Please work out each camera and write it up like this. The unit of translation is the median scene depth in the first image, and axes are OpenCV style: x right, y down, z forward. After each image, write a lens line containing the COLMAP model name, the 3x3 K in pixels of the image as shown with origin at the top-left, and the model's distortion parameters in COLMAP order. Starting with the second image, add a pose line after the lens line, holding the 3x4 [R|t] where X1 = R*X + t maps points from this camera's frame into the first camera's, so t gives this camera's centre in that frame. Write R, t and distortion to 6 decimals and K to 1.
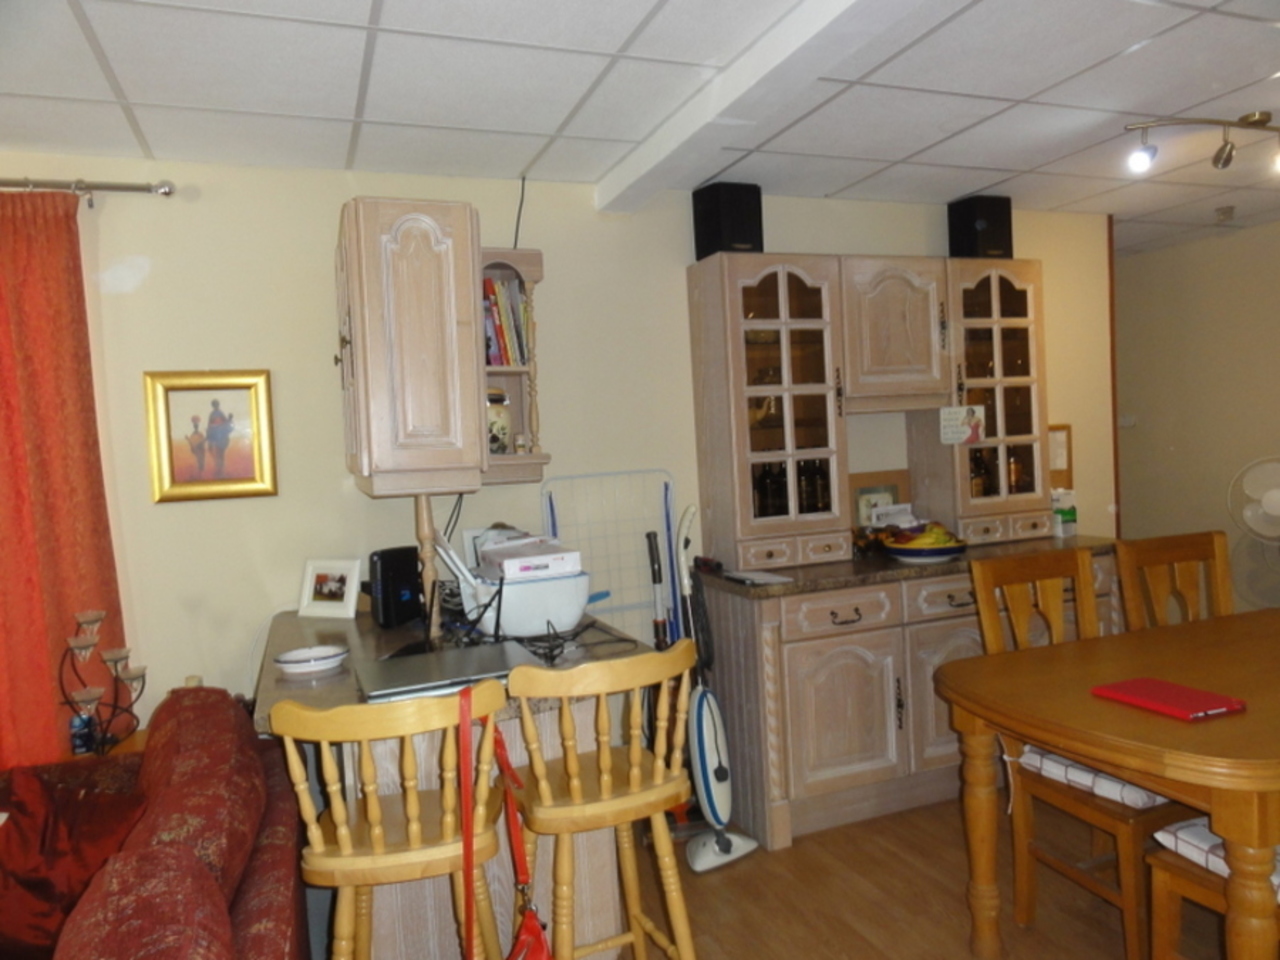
lens RADIAL K [[915.8, 0, 637.8], [0, 915.8, 478.1], [0, 0, 1]] dist [0.010359, 0.000344]
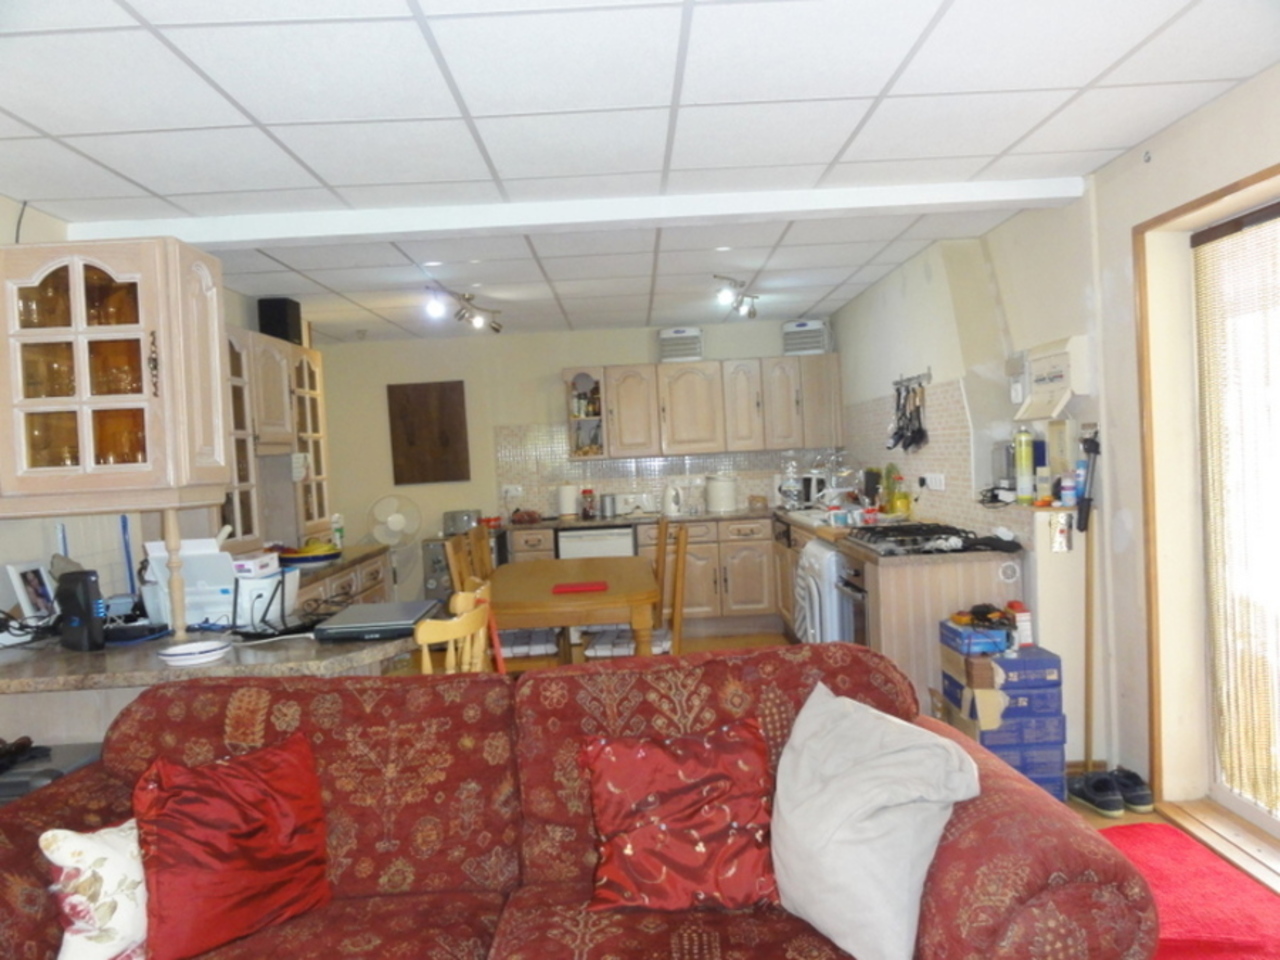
lens RADIAL K [[915.8, 0, 638.3], [0, 915.8, 470.4], [0, 0, 1]] dist [0.010359, 0.000344]
pose [[0.357922, 0.010890, 0.933688, -0.727364], [0.076997, 0.996182, -0.041135, 0.040426], [-0.930571, 0.086614, 0.355717, 0.065716]]
